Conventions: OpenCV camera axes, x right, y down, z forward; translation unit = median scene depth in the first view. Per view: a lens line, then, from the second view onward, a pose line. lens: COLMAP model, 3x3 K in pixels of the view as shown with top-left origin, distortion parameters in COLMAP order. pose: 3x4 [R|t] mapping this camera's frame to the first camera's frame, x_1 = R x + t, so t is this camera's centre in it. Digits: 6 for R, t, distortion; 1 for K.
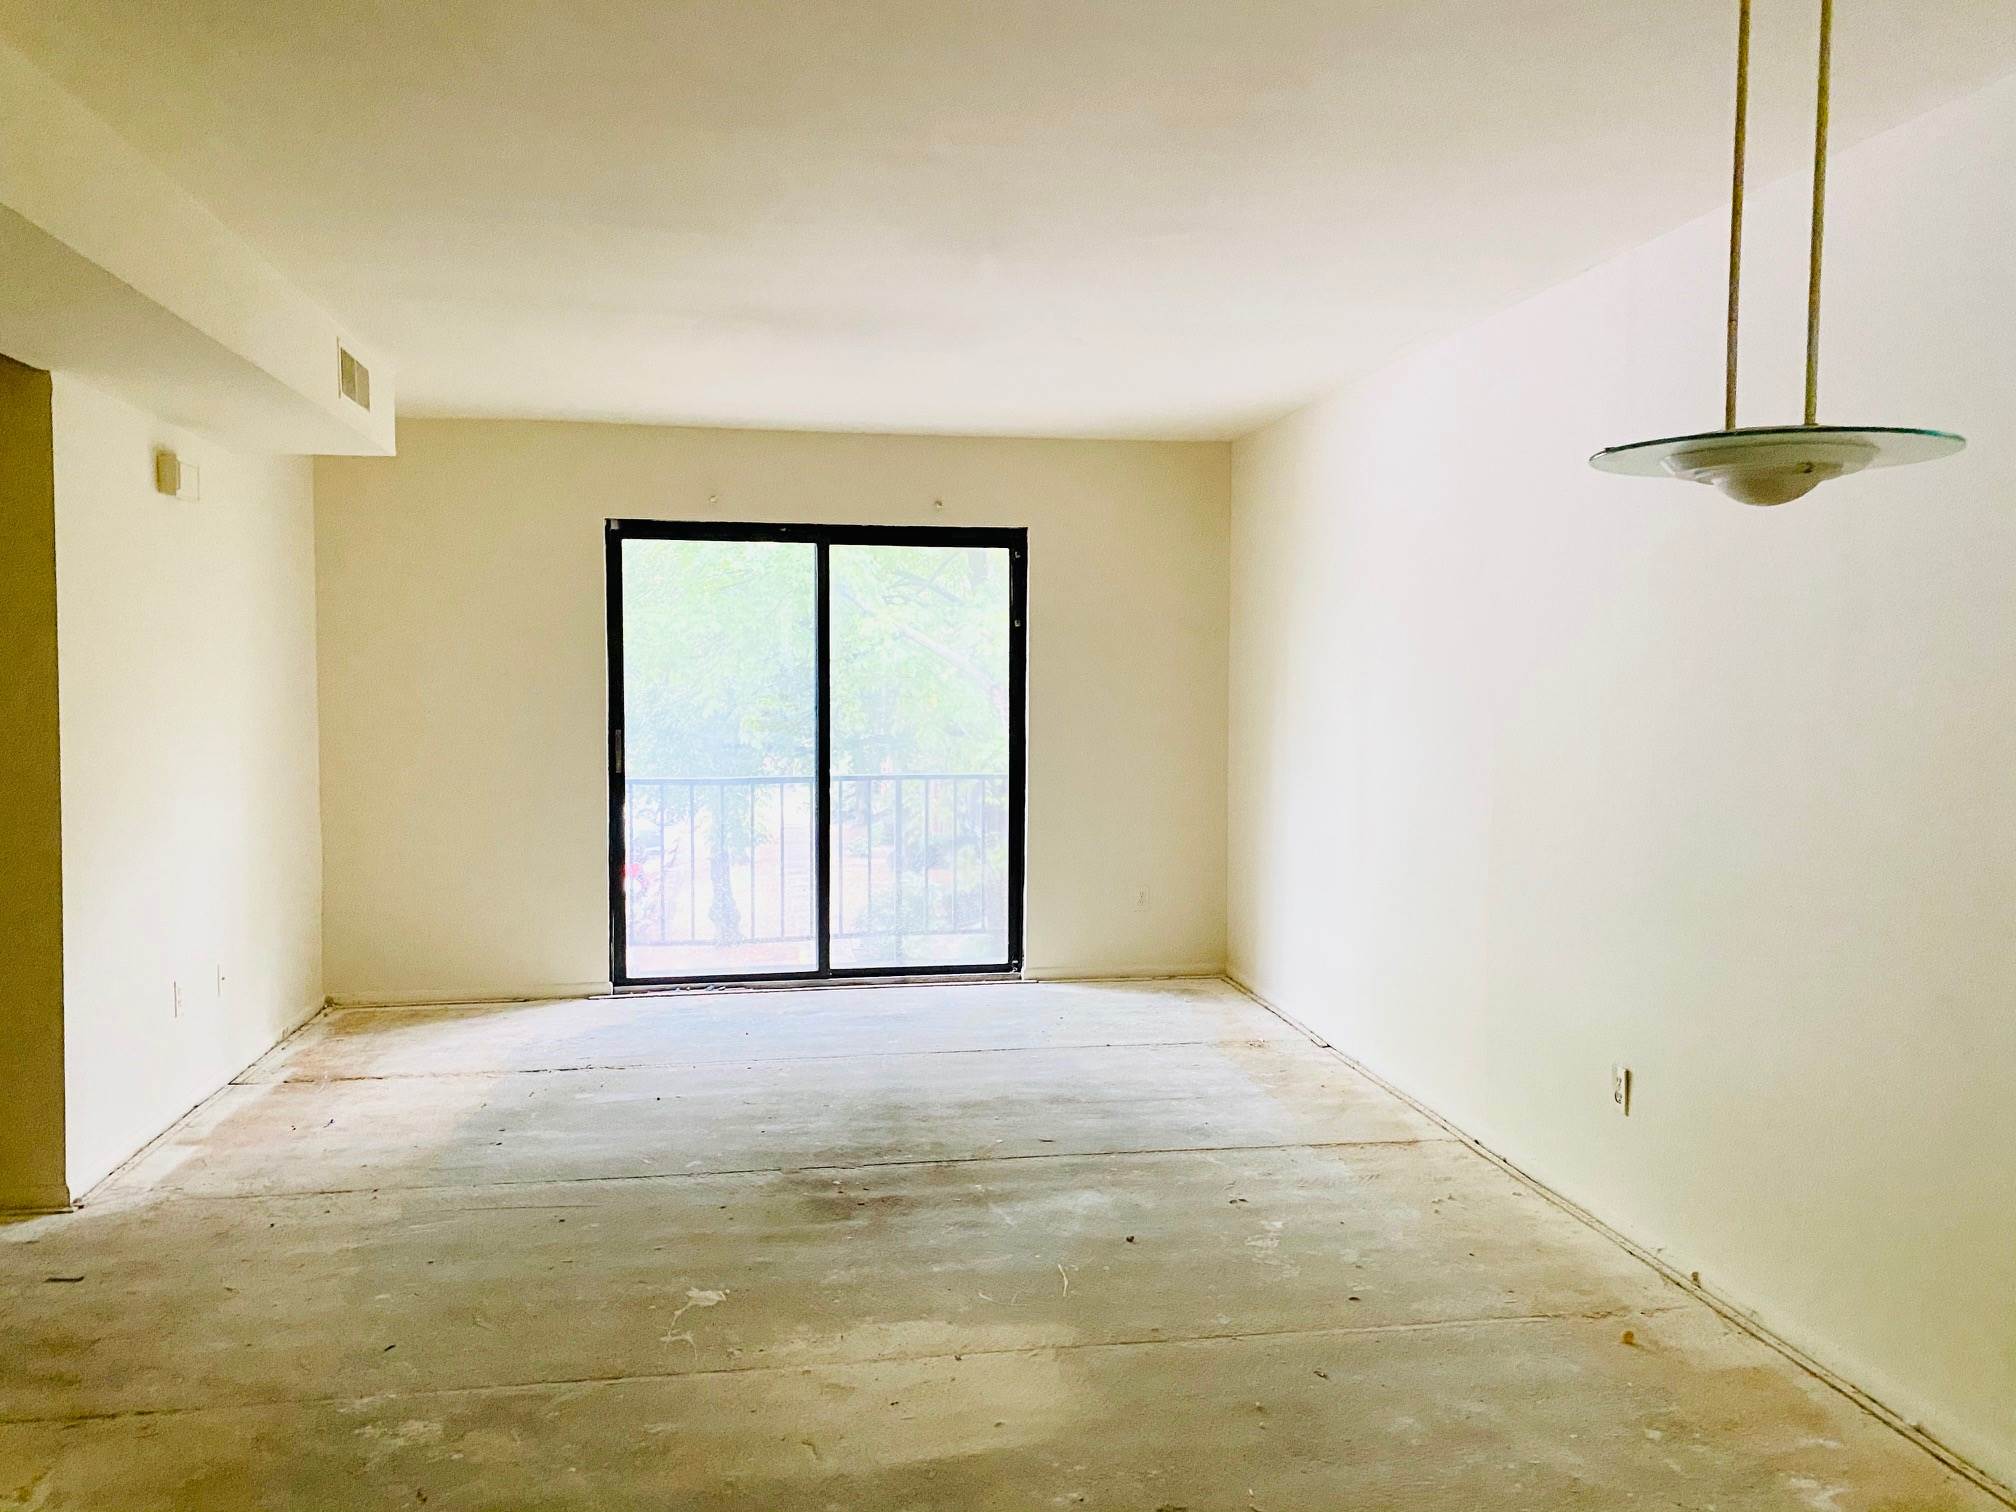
lens RADIAL K [[1533.8, 0, 1008.0], [0, 1533.8, 756.0], [0, 0, 1]] dist [0.036283, -0.004101]
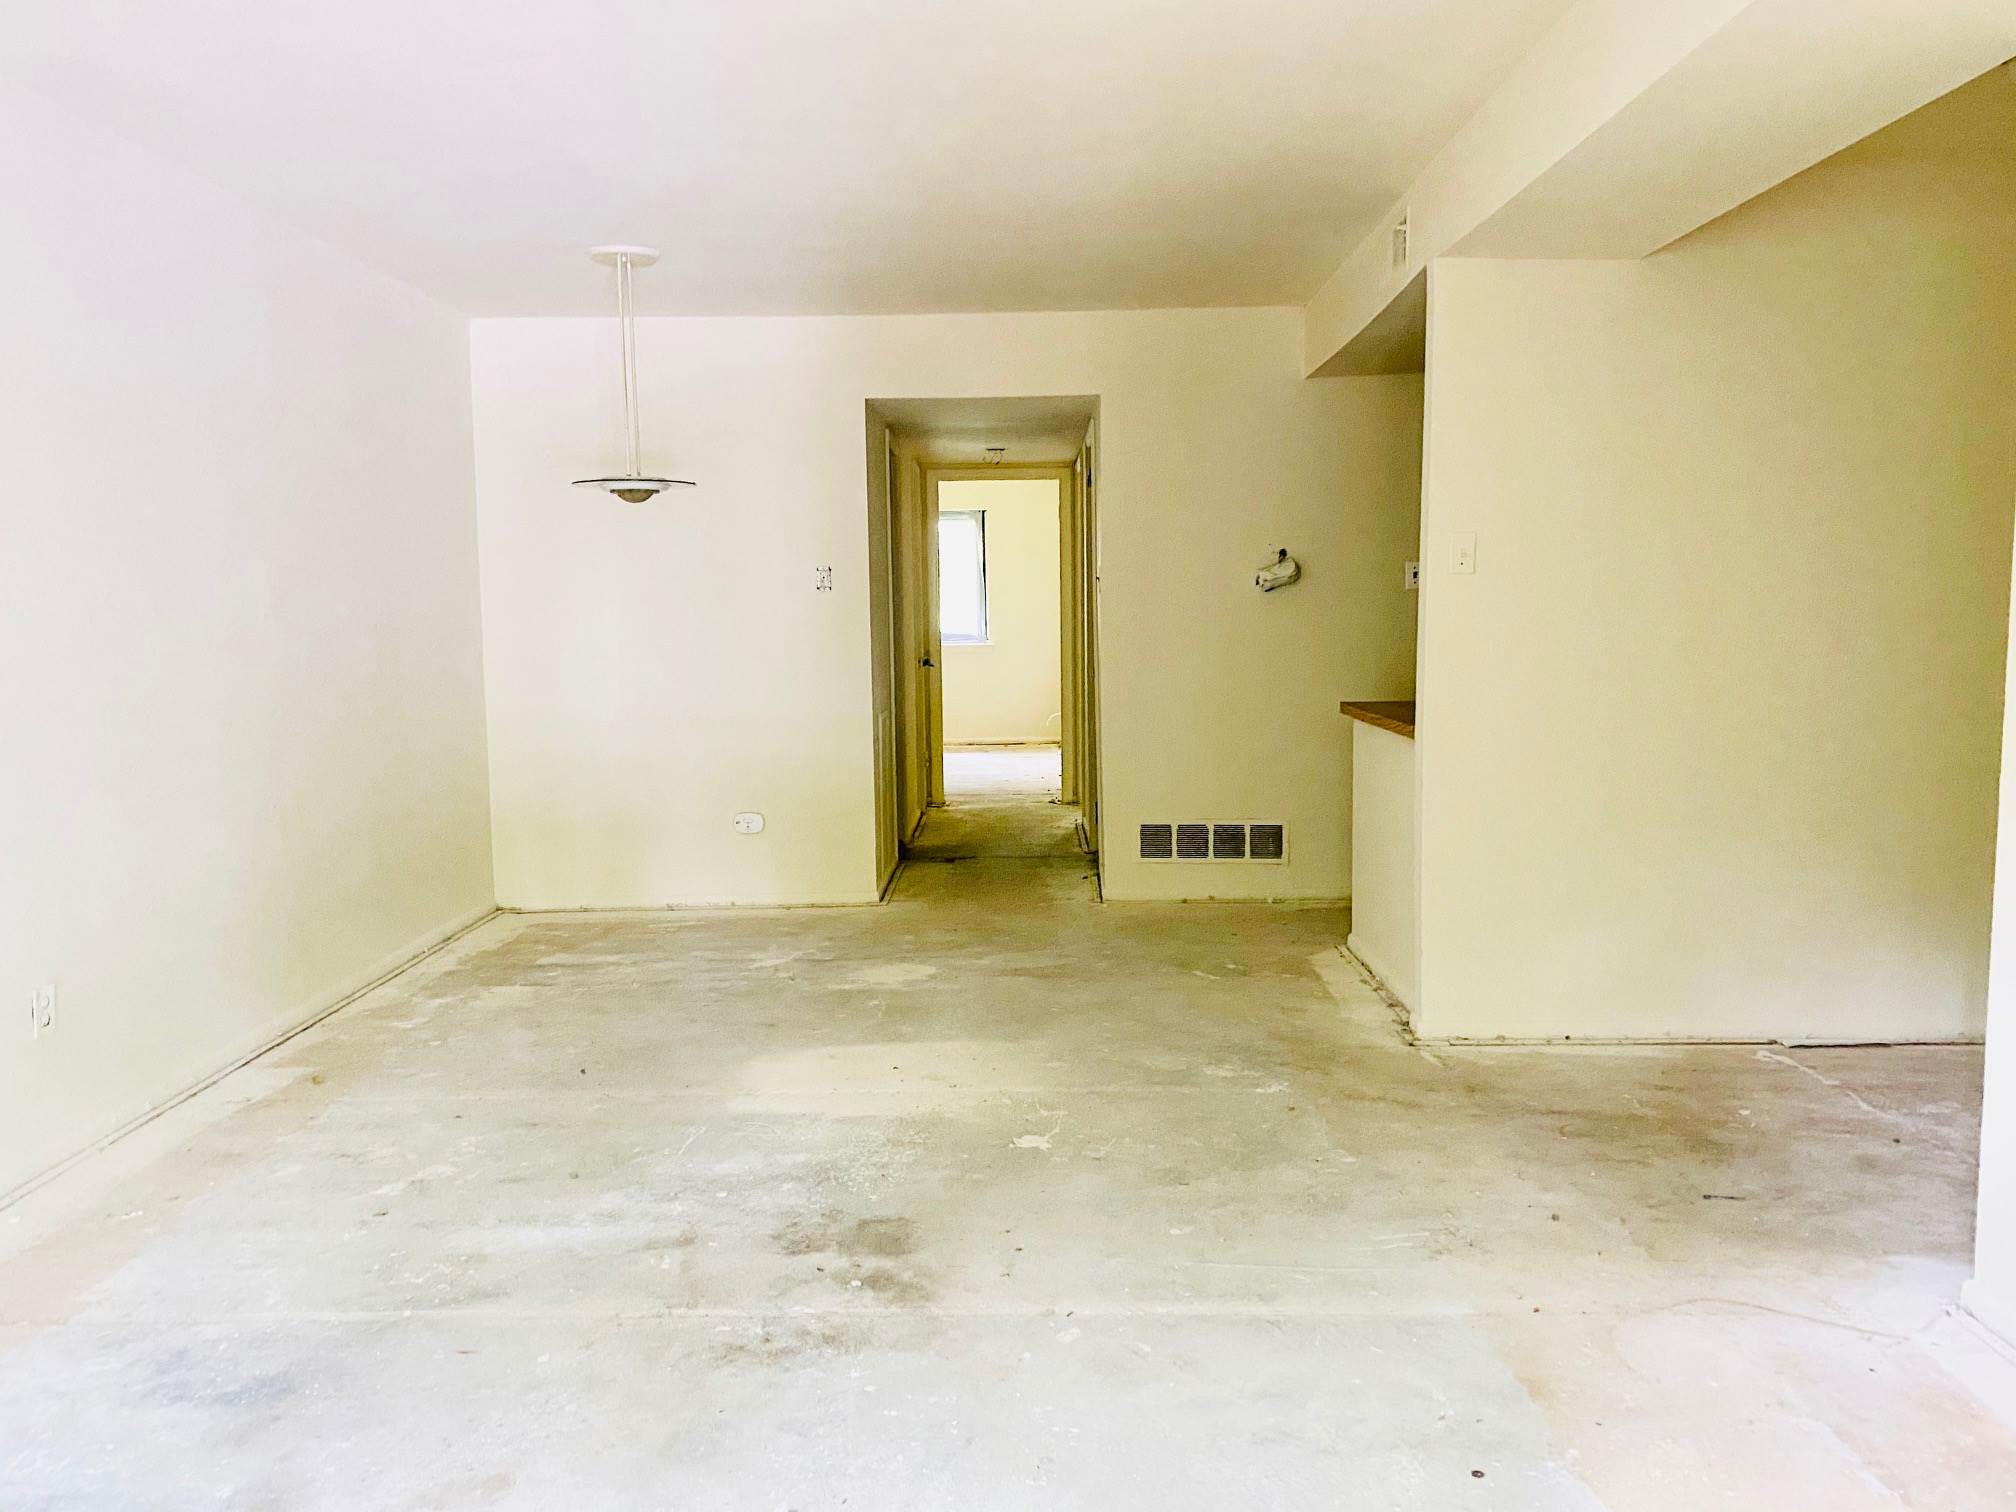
lens RADIAL K [[1533.8, 0, 1008.0], [0, 1533.8, 756.0], [0, 0, 1]] dist [0.036283, -0.004101]
pose [[-0.983643, -0.009945, 0.179856, -0.304810], [0.019295, 0.986912, 0.160098, -0.064369], [-0.179094, 0.160950, -0.970577, 1.649957]]
